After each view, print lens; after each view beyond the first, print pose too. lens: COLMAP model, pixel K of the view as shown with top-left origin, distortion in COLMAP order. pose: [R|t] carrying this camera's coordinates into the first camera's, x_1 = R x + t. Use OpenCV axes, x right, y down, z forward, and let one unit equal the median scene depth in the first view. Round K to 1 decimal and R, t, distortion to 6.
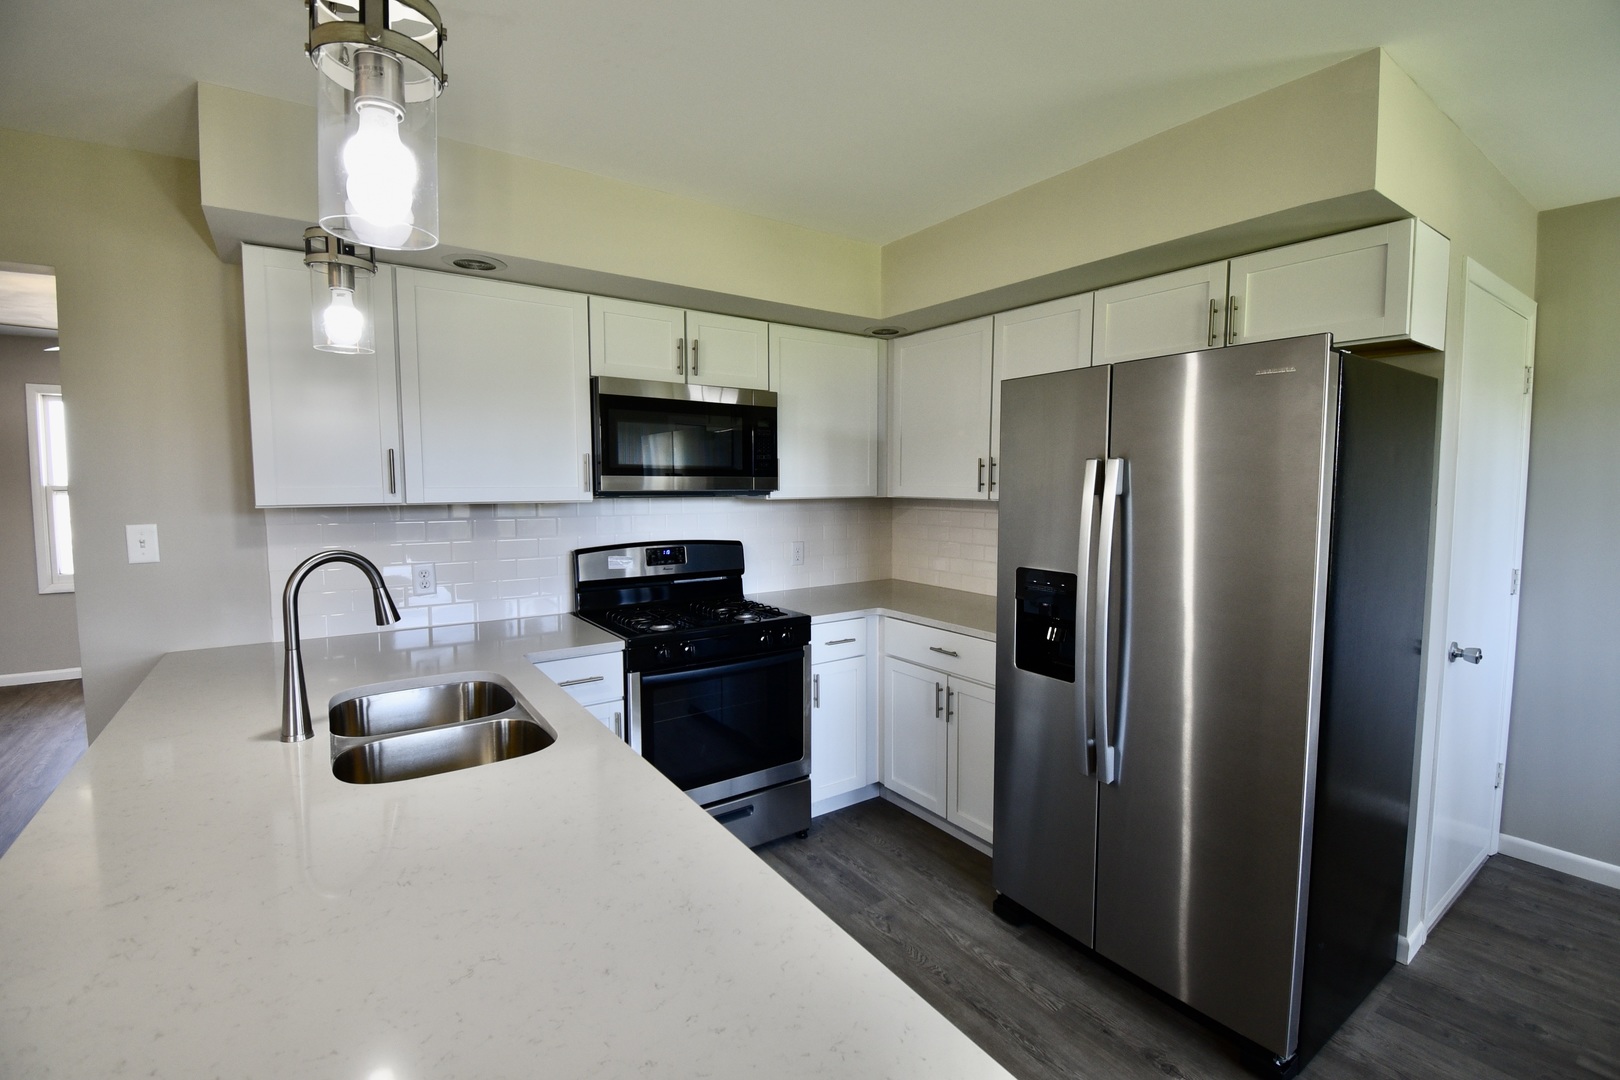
lens RADIAL K [[717.5, 0, 816.0], [0, 717.5, 533.6], [0, 0, 1]] dist [0.003304, -0.013399]
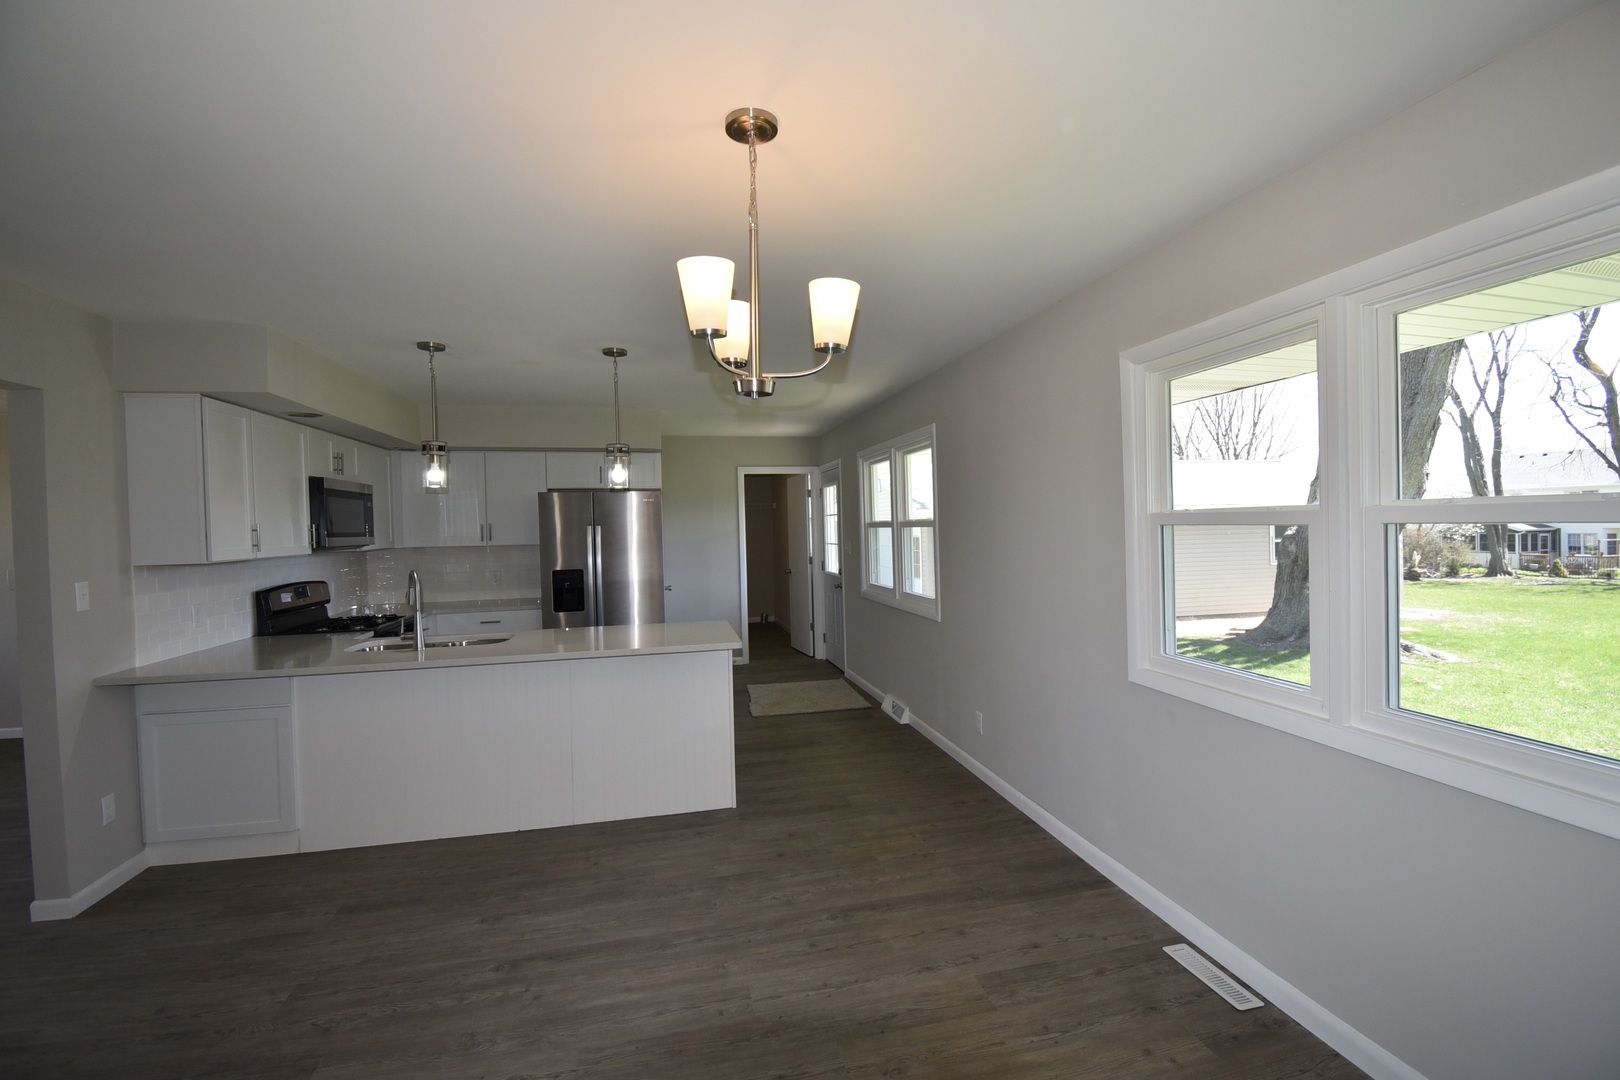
lens RADIAL K [[717.5, 0, 811.0], [0, 717.5, 539.4], [0, 0, 1]] dist [0.003304, -0.013399]
pose [[0.389035, -0.030085, 0.920732, -1.523449], [0.096612, 0.995288, -0.008301, 0.046711], [-0.916143, 0.092183, 0.390108, -0.709360]]
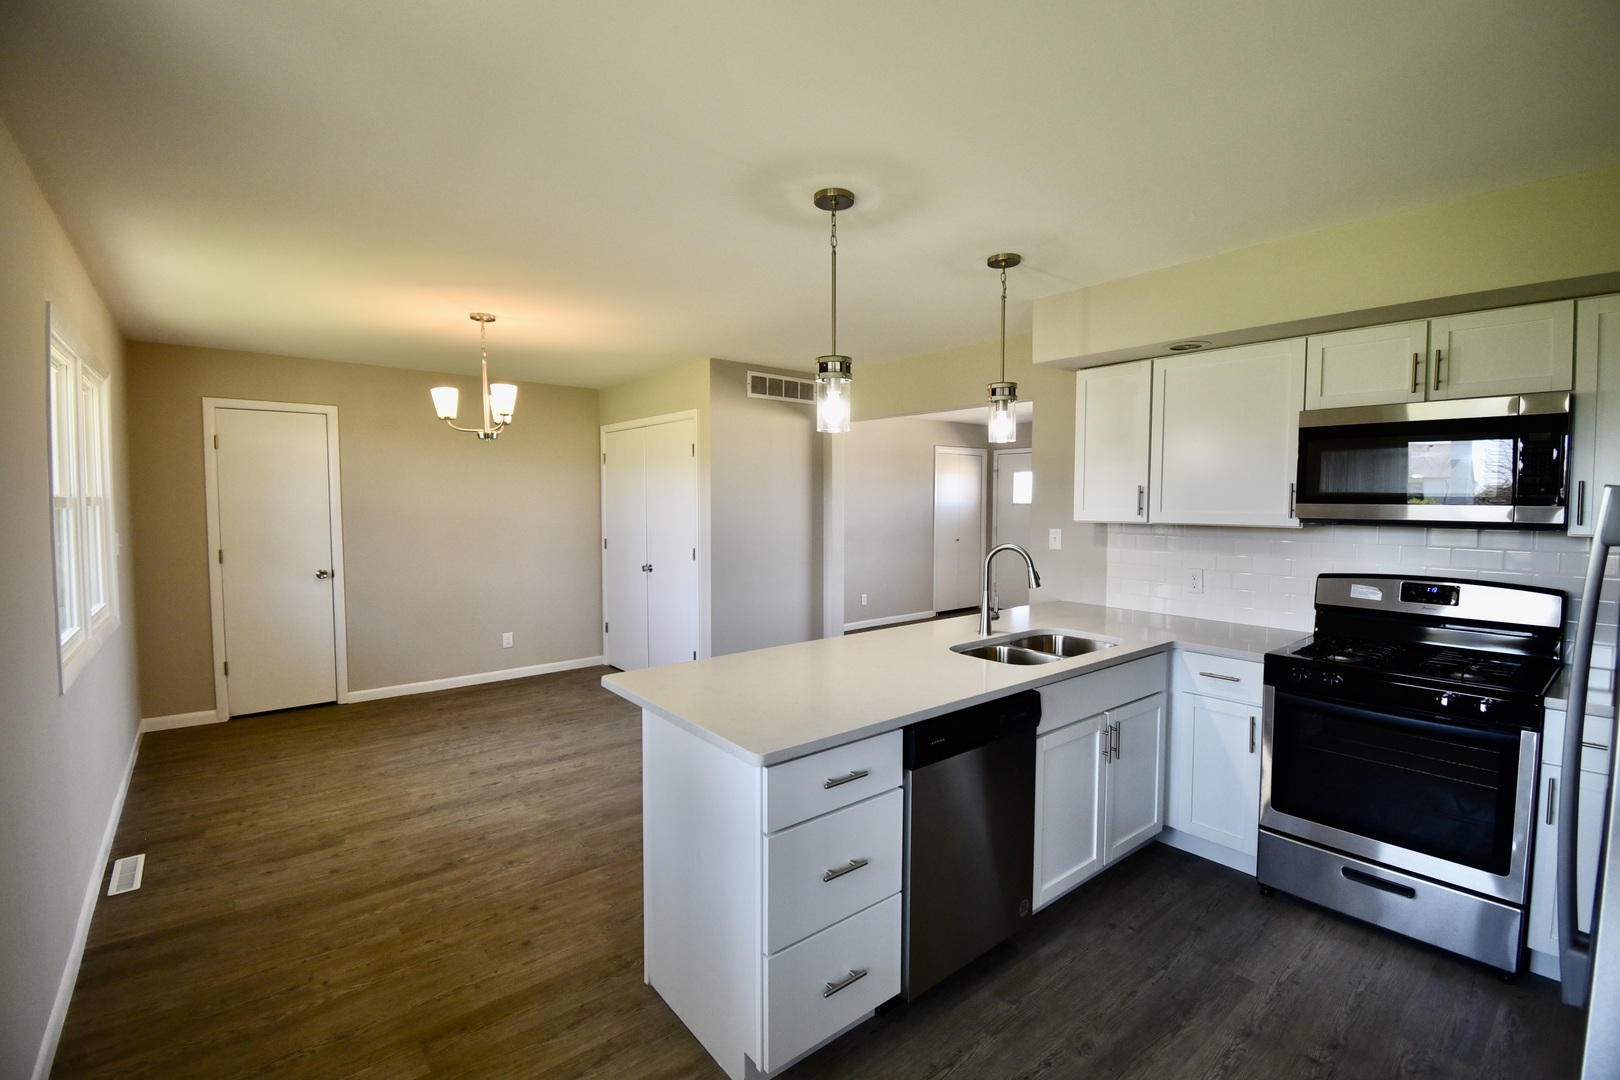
lens RADIAL K [[717.5, 0, 810.6], [0, 717.5, 540.4], [0, 0, 1]] dist [0.003304, -0.013399]
pose [[0.072434, 0.047555, -0.996239, 0.708668], [-0.080126, 0.995912, 0.041714, -0.011521], [0.994149, 0.076803, 0.075948, 0.192839]]
